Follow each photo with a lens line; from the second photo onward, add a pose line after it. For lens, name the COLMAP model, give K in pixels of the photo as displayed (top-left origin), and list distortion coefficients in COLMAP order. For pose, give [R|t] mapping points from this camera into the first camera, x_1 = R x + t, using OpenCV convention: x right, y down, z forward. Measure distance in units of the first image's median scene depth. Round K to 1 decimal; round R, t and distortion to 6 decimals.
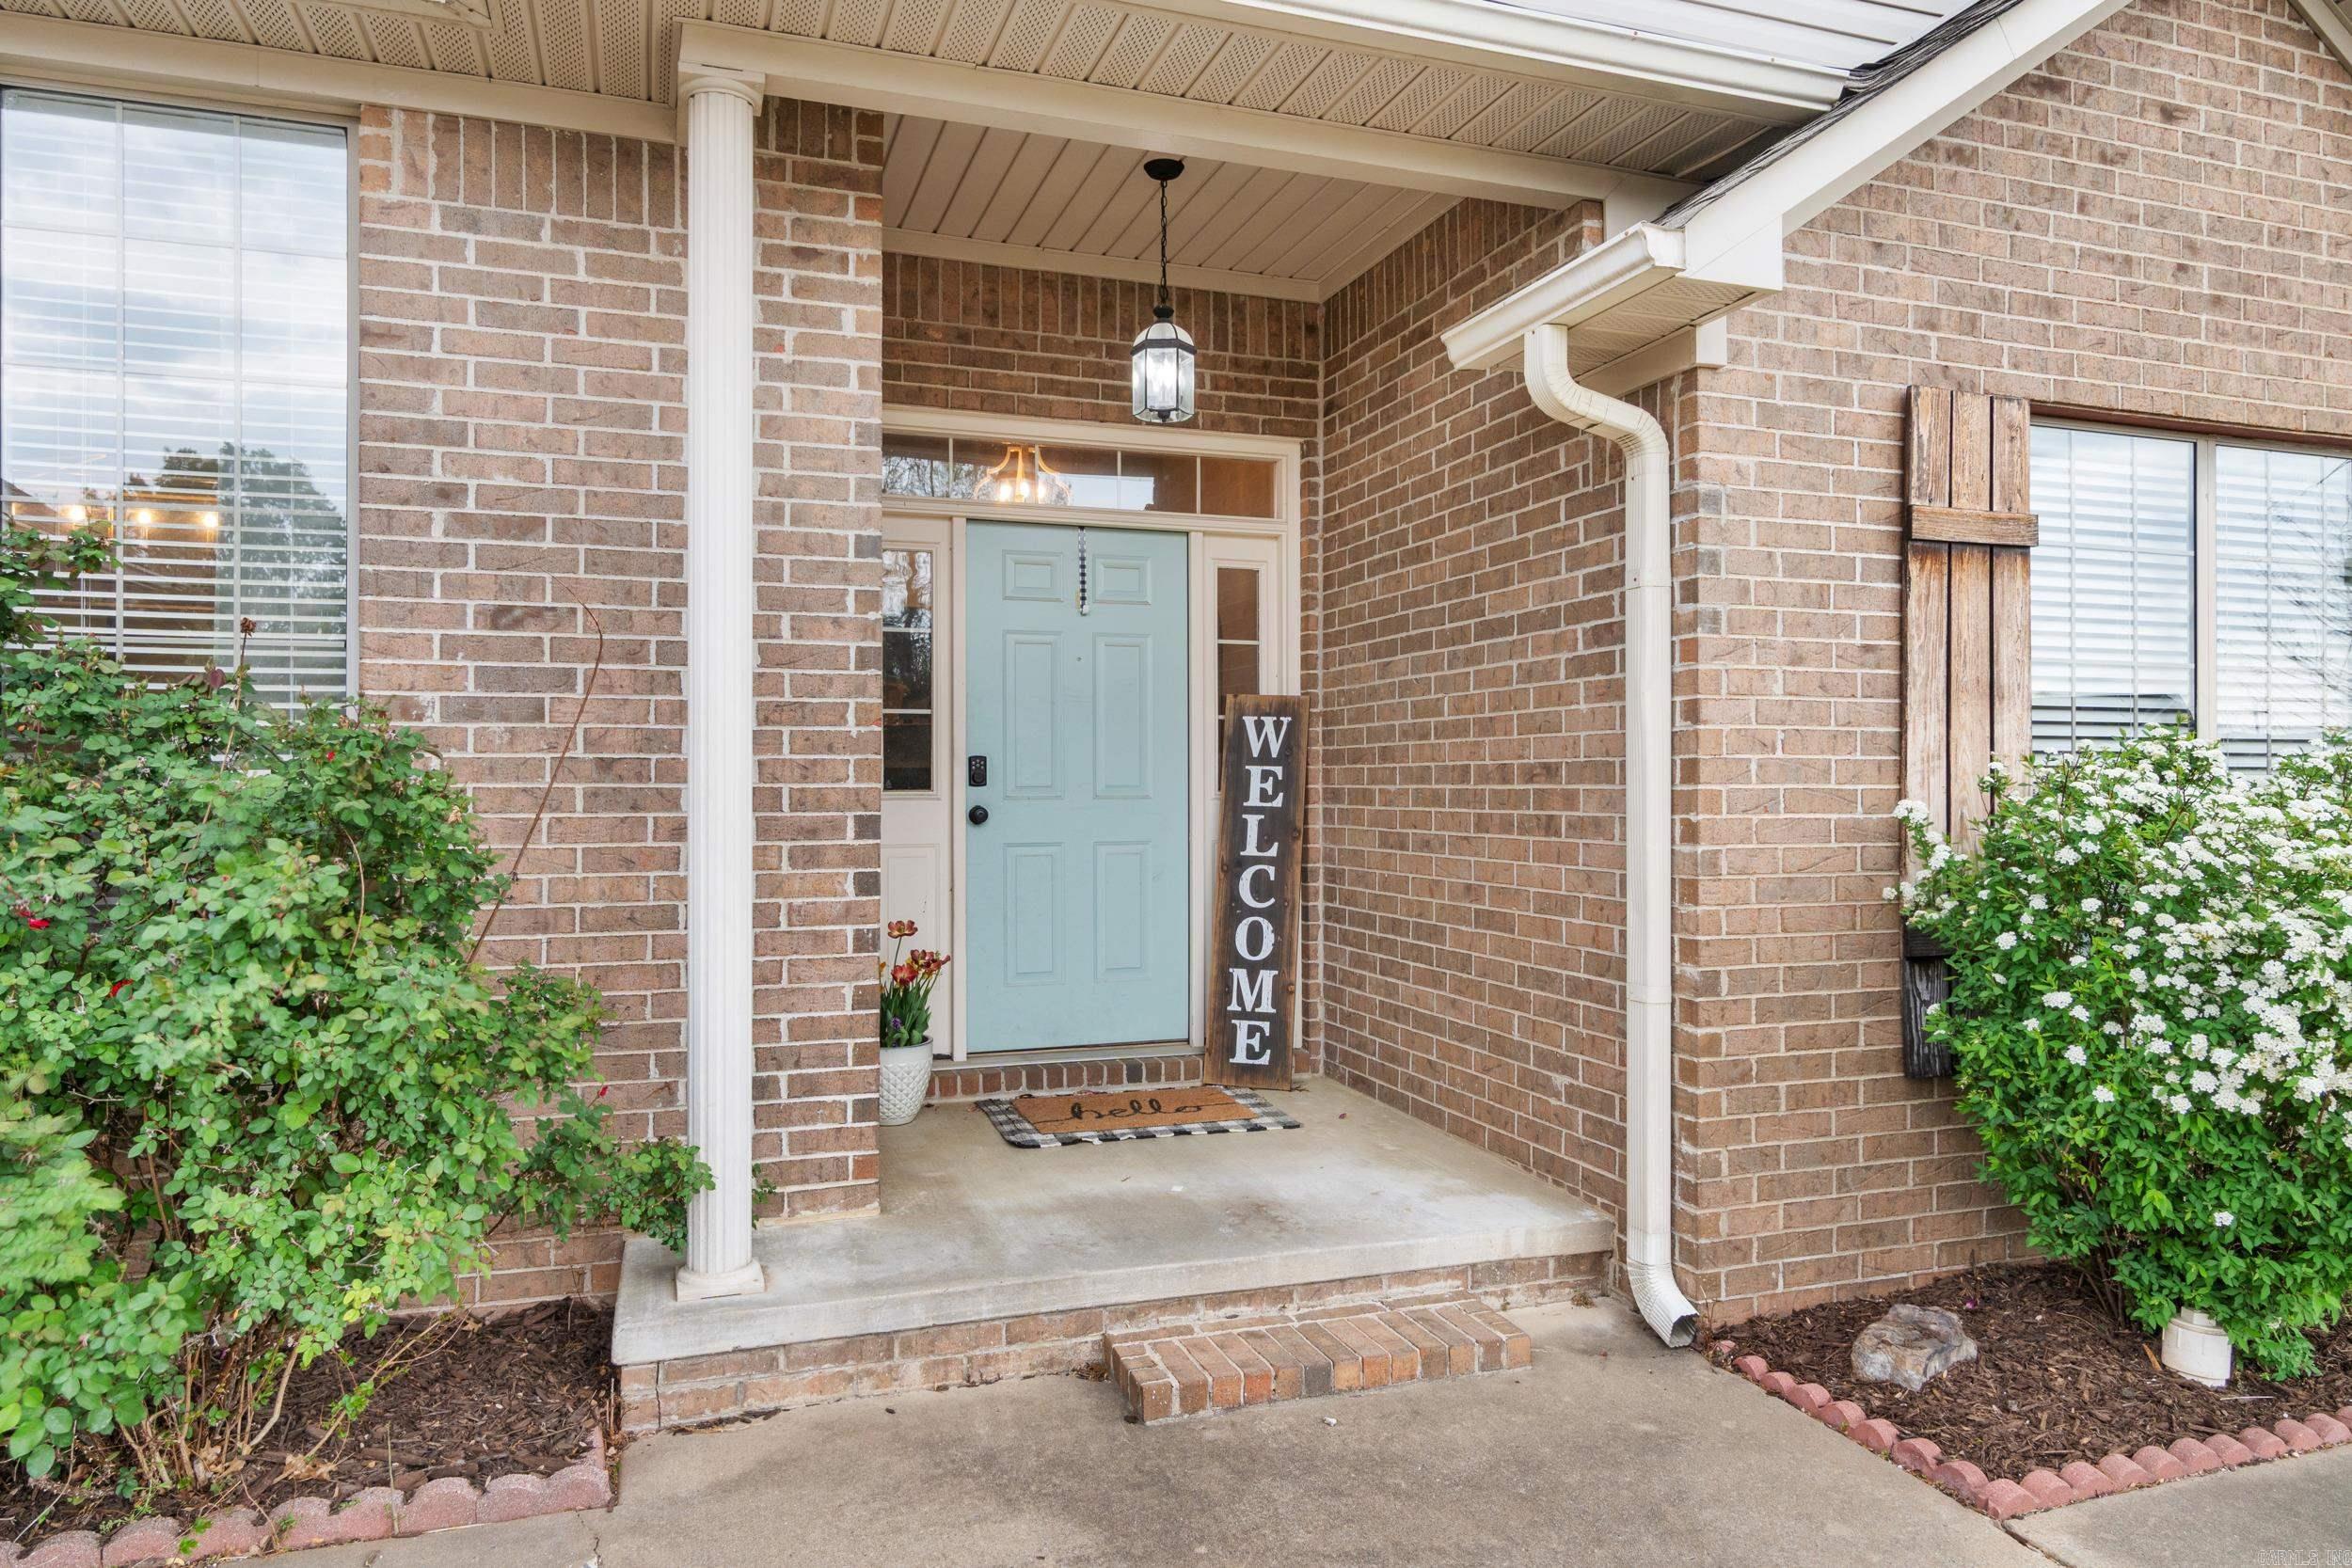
lens RADIAL K [[1473.0, 0, 1173.5], [0, 1473.0, 776.8], [0, 0, 1]] dist [-0.004071, -0.000585]
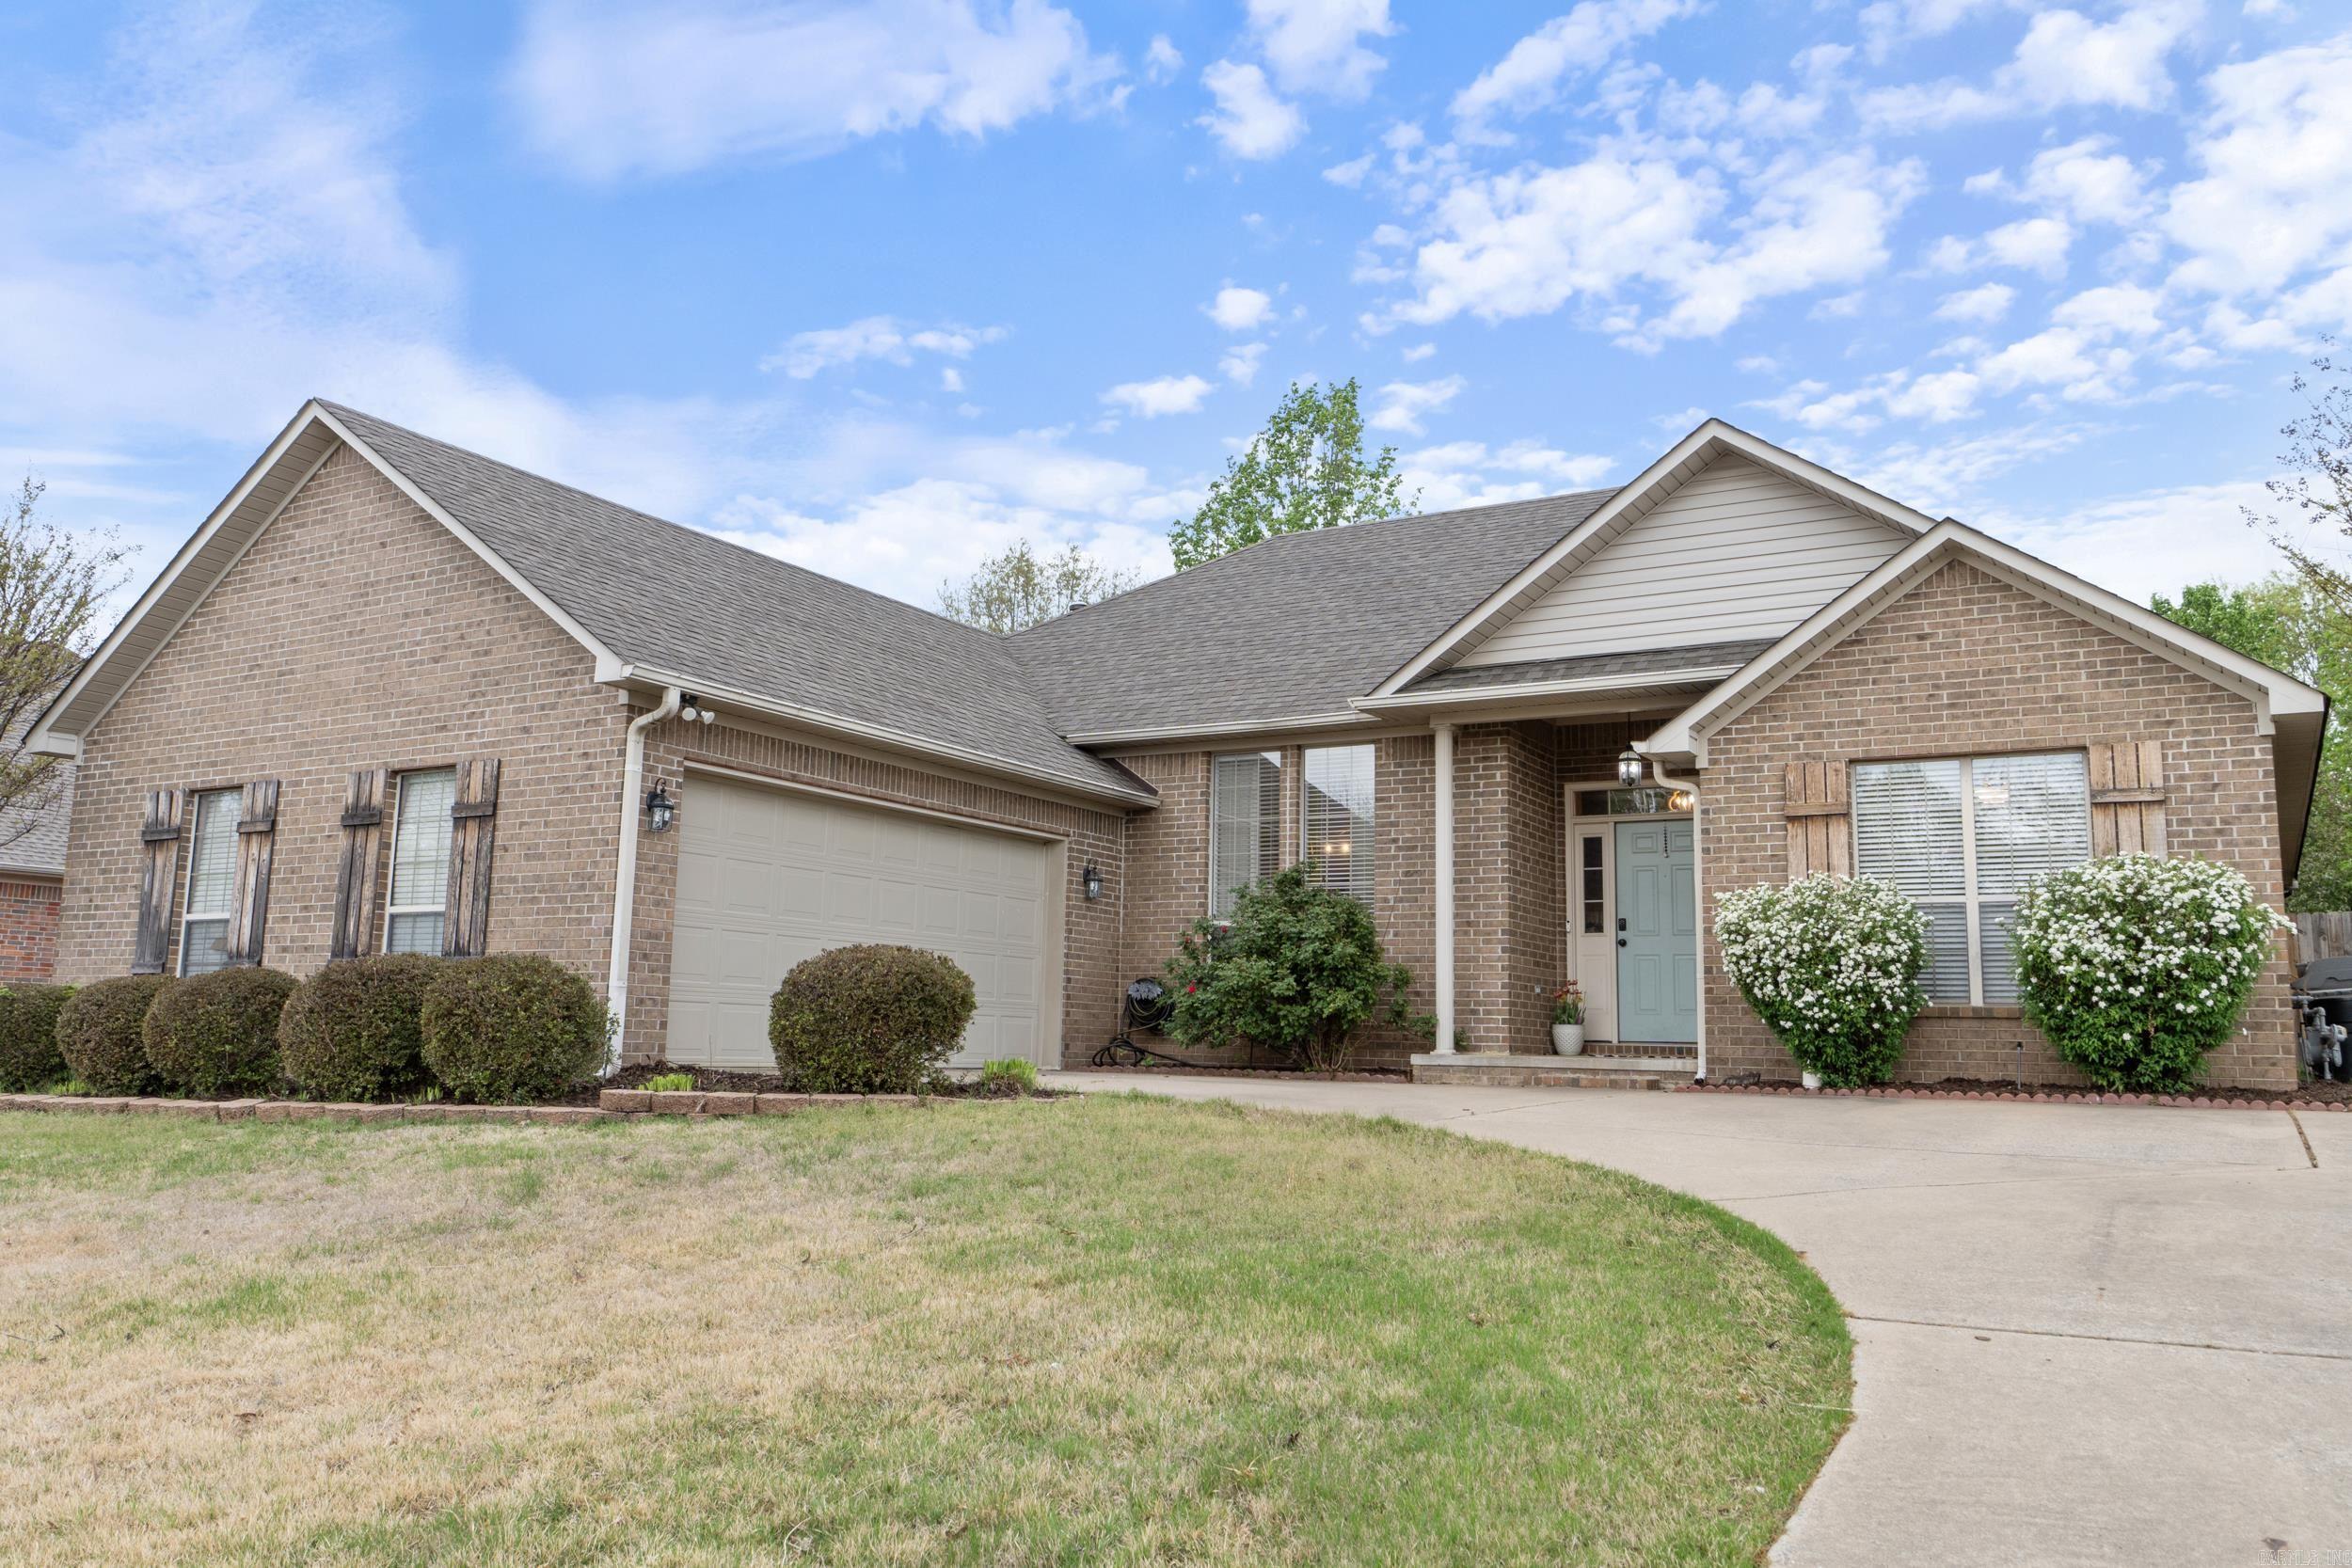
lens RADIAL K [[1827.2, 0, 1180.0], [0, 1827.2, 780.5], [0, 0, 1]] dist [0.004732, -0.002234]
pose [[0.657200, -0.098966, -0.747190, 2.421727], [-0.019038, 0.988846, -0.147718, 0.321142], [0.753475, 0.111305, 0.647986, -2.226299]]
